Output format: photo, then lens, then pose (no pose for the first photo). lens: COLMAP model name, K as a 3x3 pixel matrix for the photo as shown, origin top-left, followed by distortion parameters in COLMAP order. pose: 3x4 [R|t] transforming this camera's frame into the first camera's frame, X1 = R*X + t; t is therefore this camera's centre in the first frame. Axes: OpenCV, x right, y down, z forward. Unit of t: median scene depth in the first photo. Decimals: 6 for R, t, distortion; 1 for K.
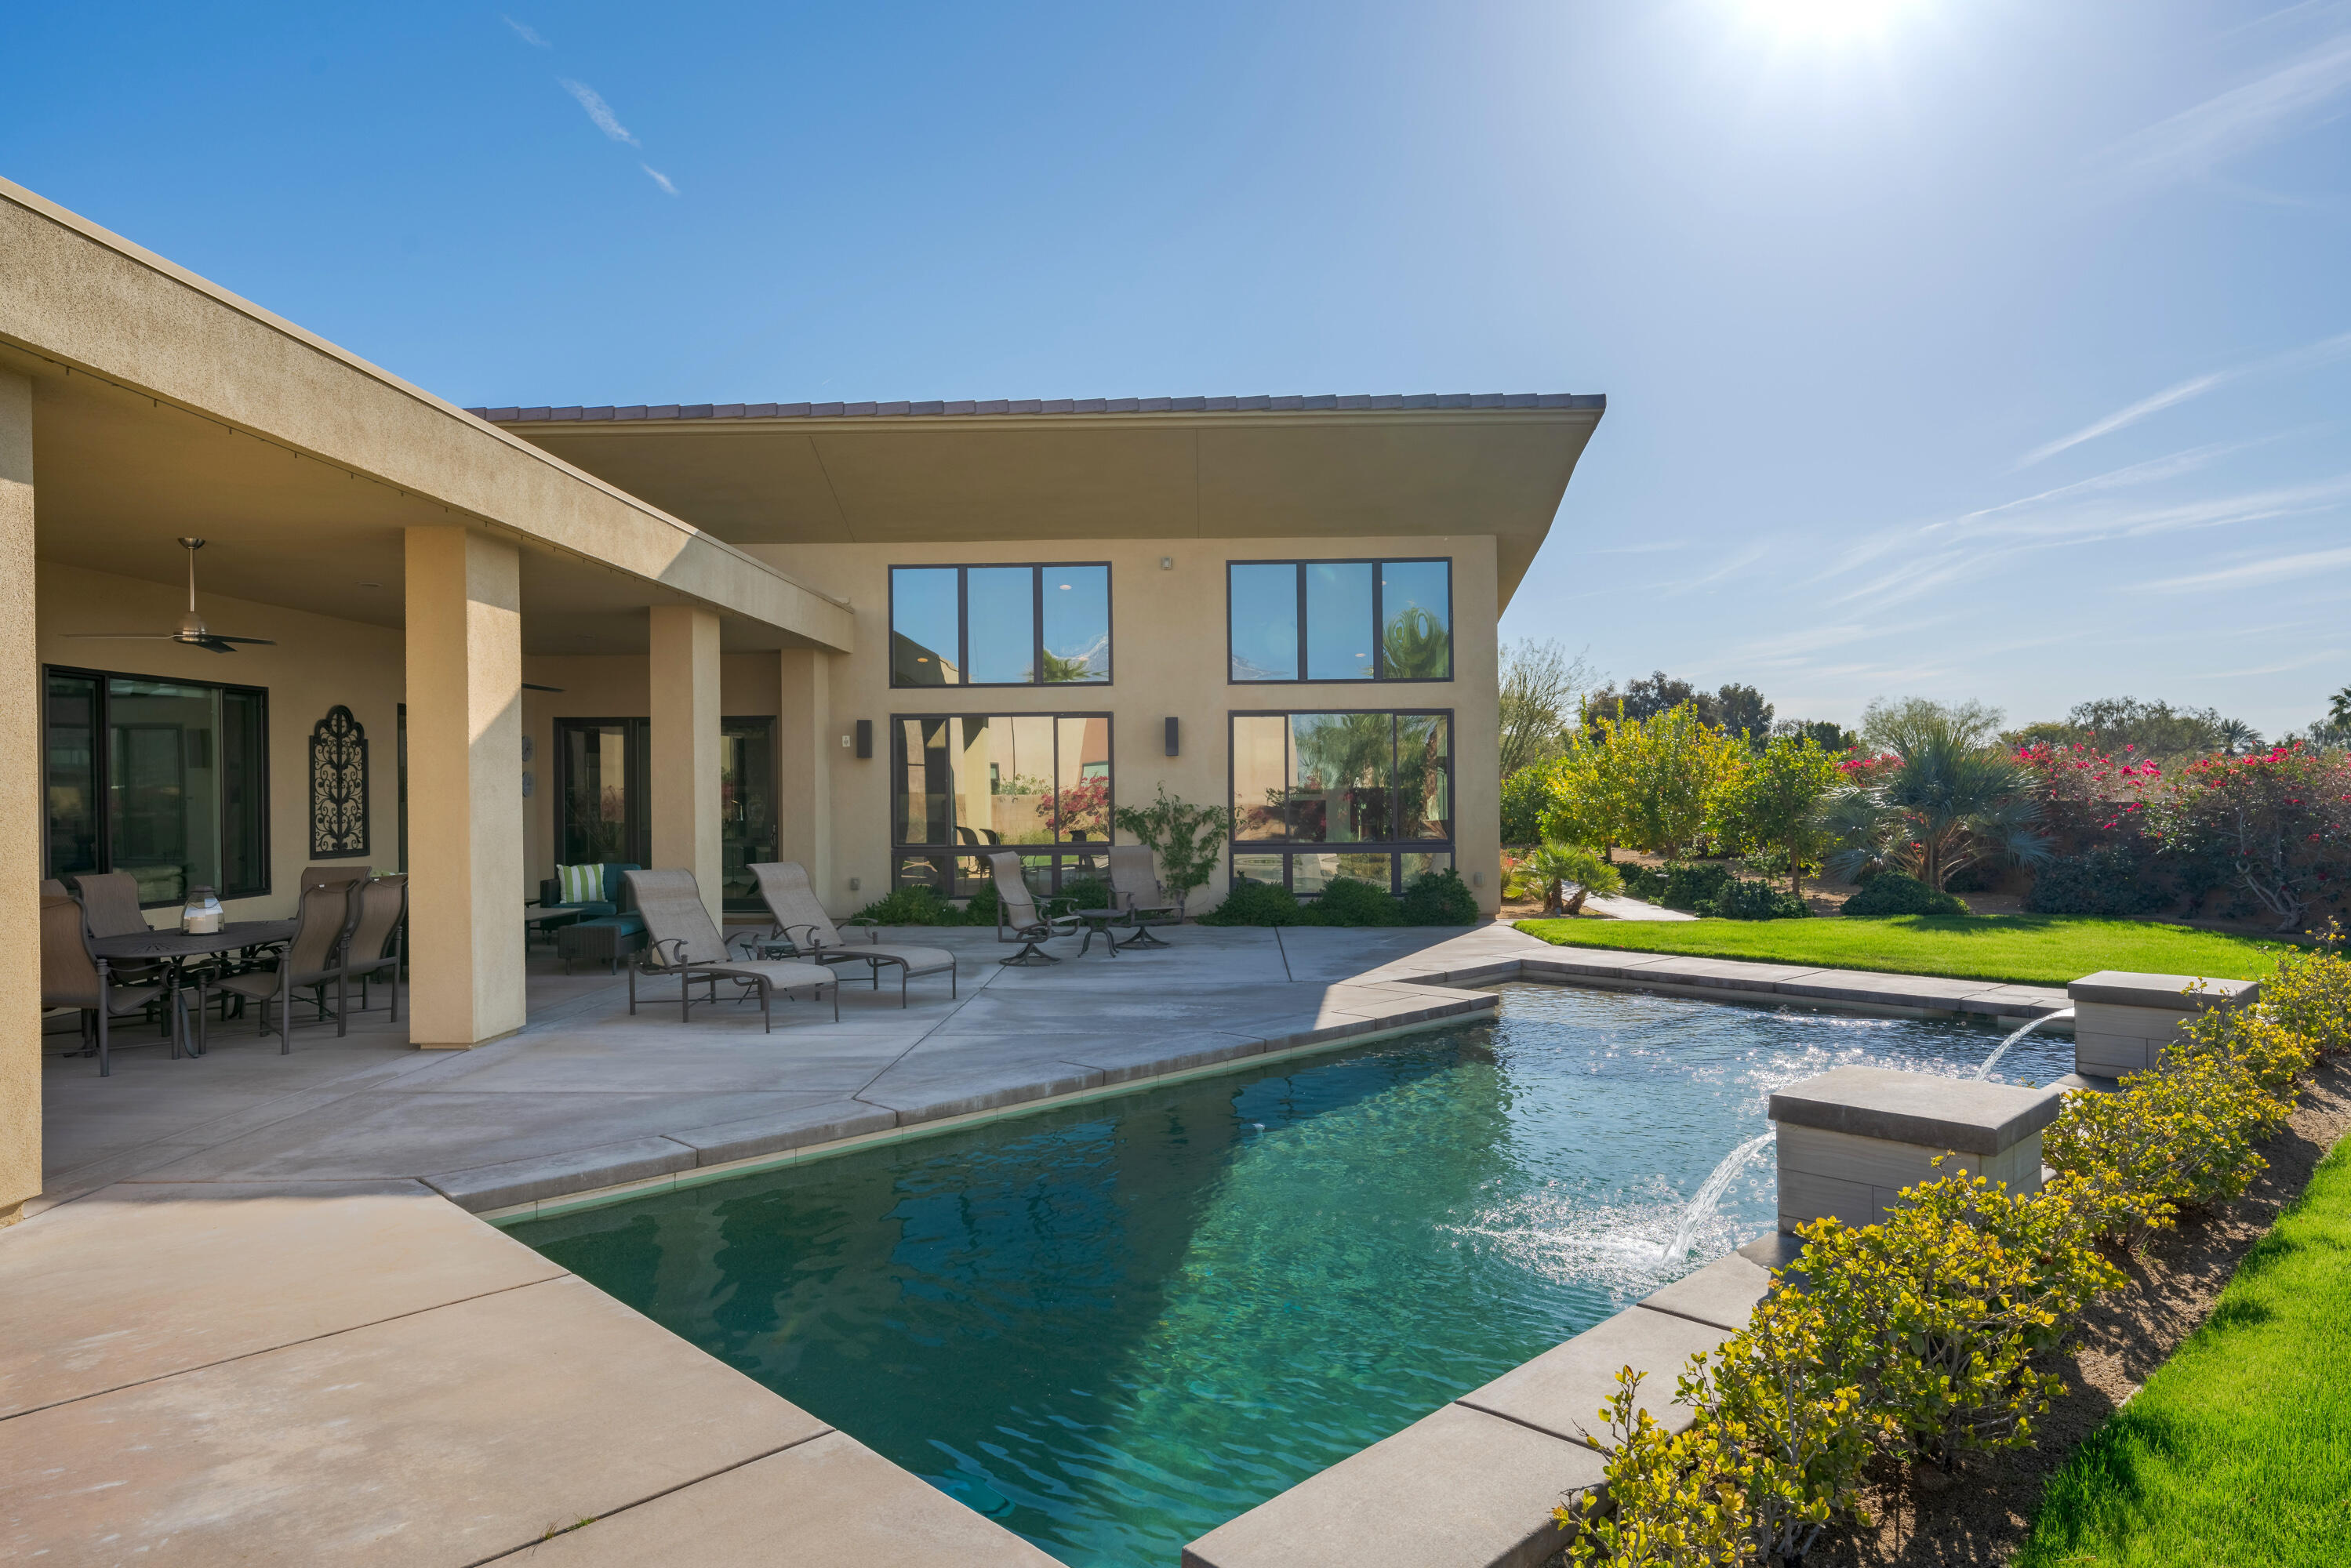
lens RADIAL K [[1459.3, 0, 1175.5], [0, 1459.3, 784.0], [0, 0, 1]] dist [-0.004130, -0.000227]
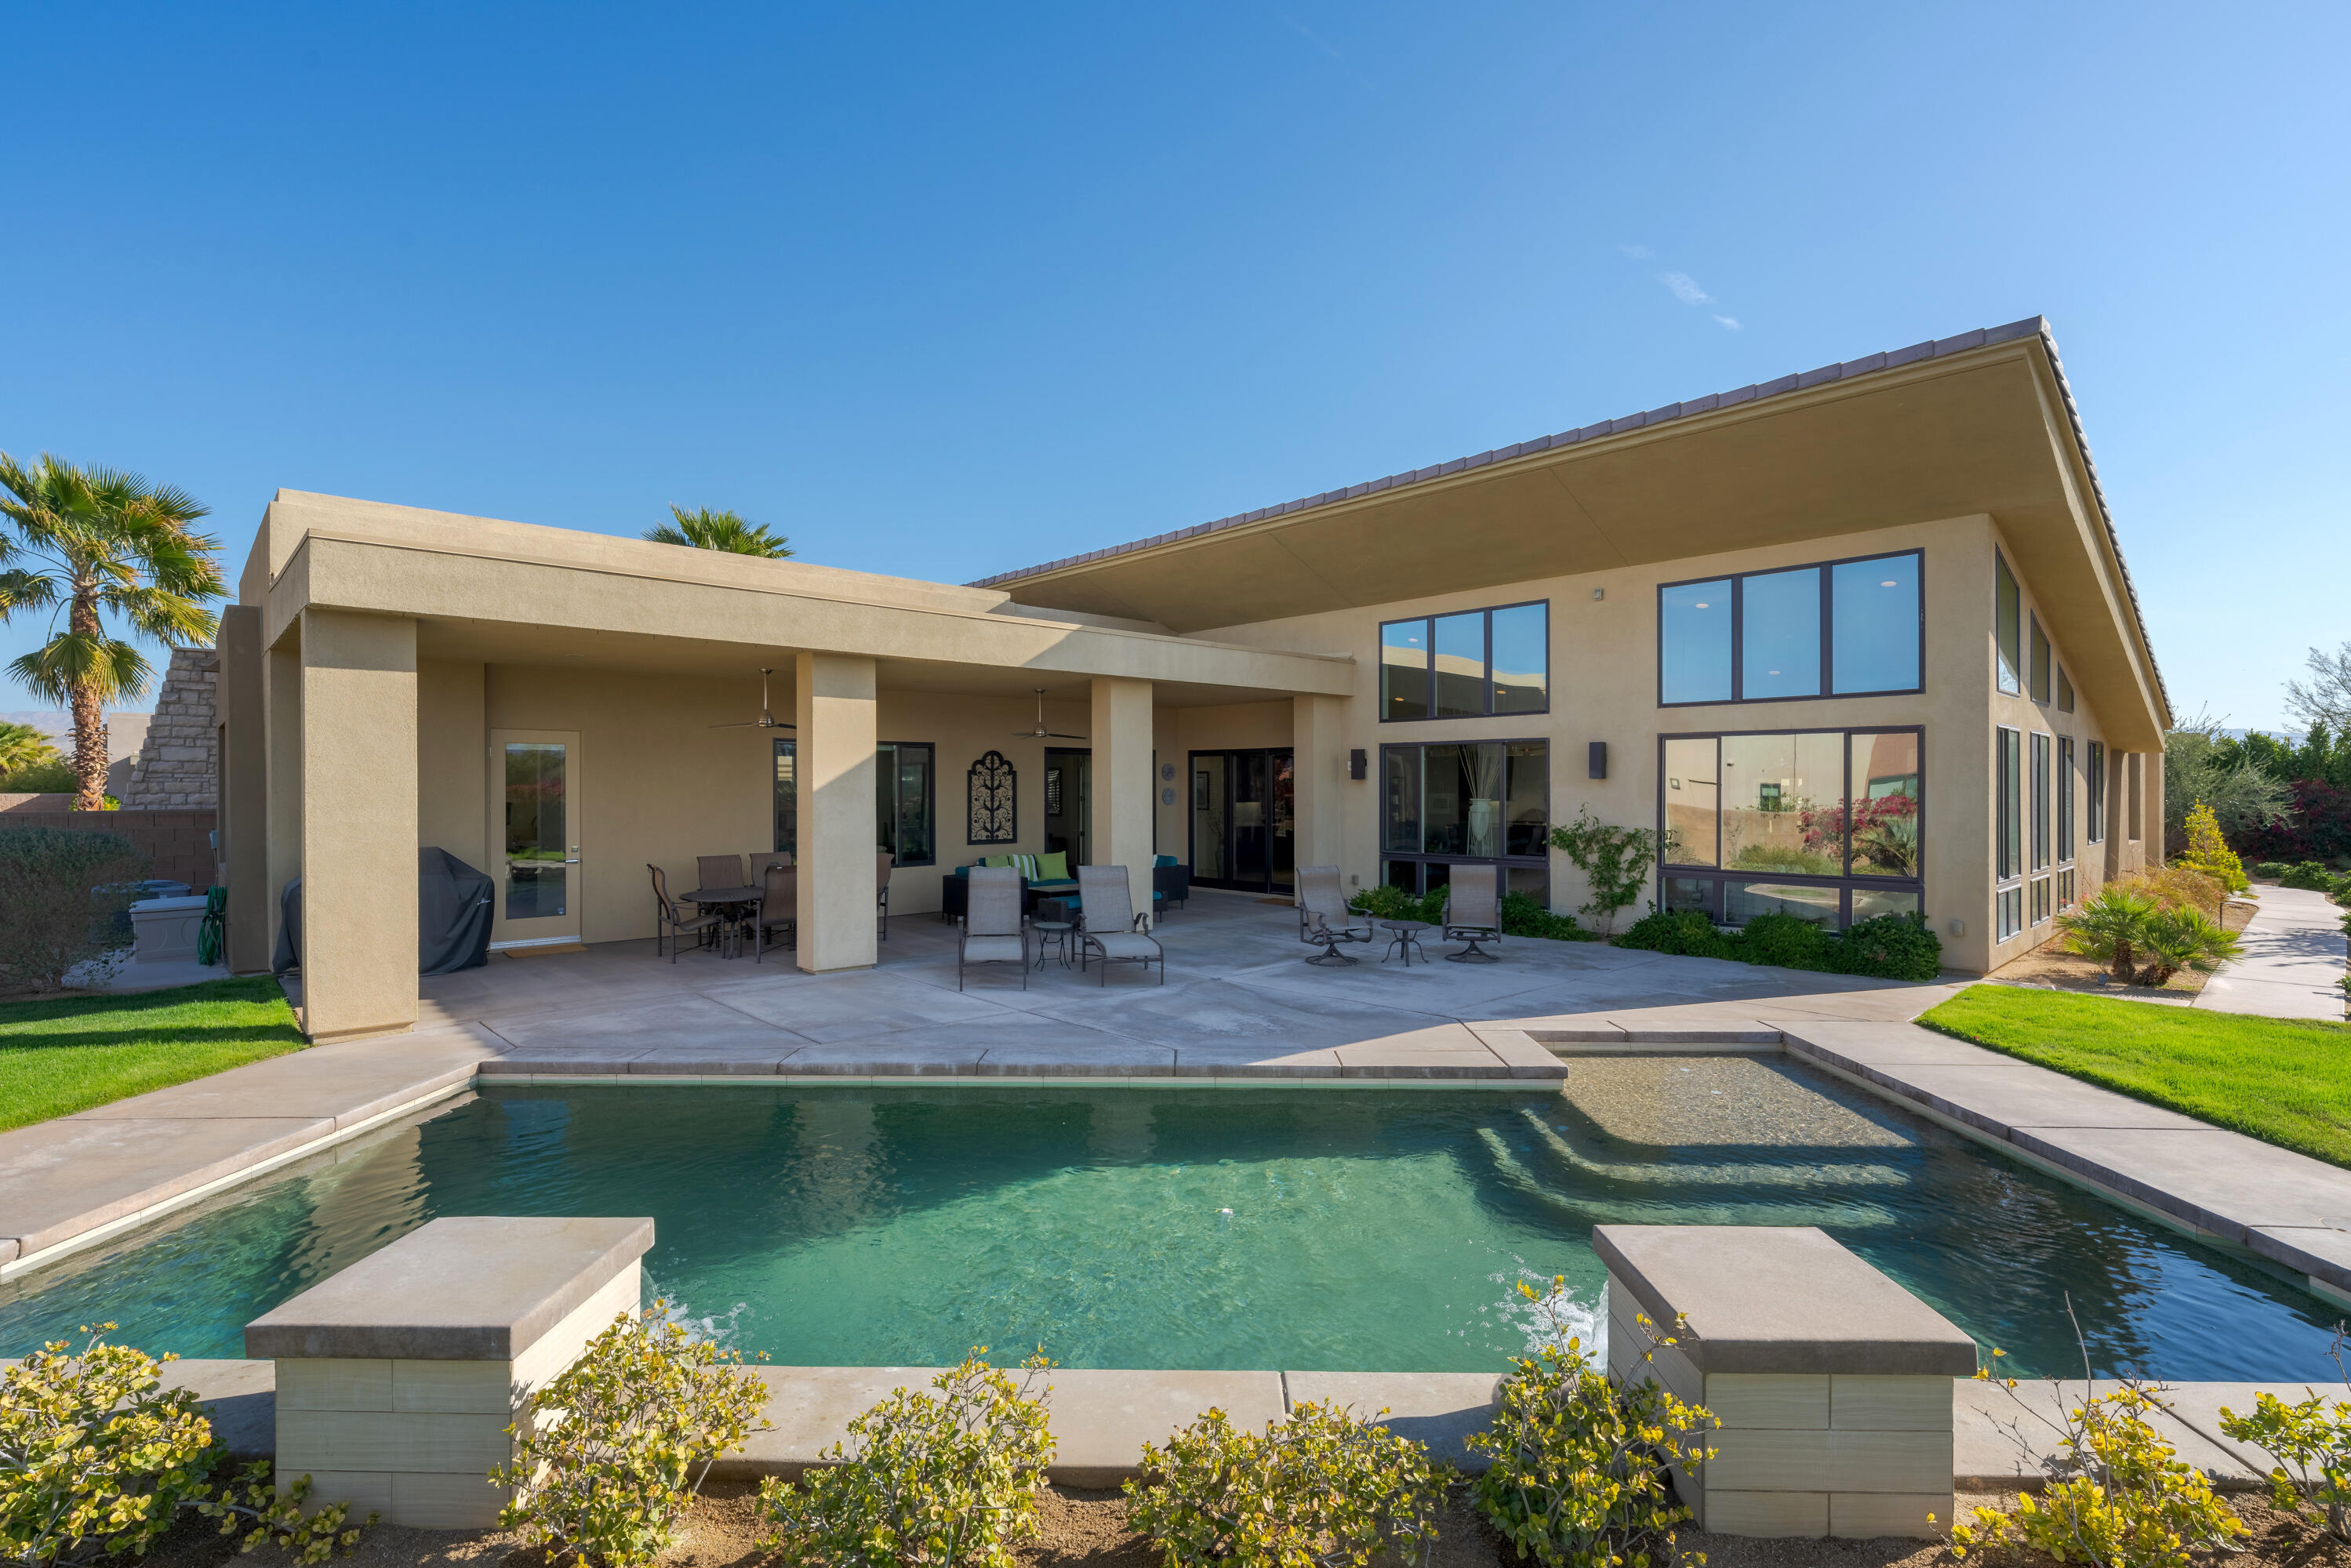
lens RADIAL K [[1055.8, 0, 1179.1], [0, 1055.8, 792.8], [0, 0, 1]] dist [0.002541, 0.000265]
pose [[0.696299, 0.010343, -0.717677, 0.329401], [-0.005978, 0.999945, 0.008611, -0.014225], [0.717726, -0.001706, 0.696323, 0.258441]]
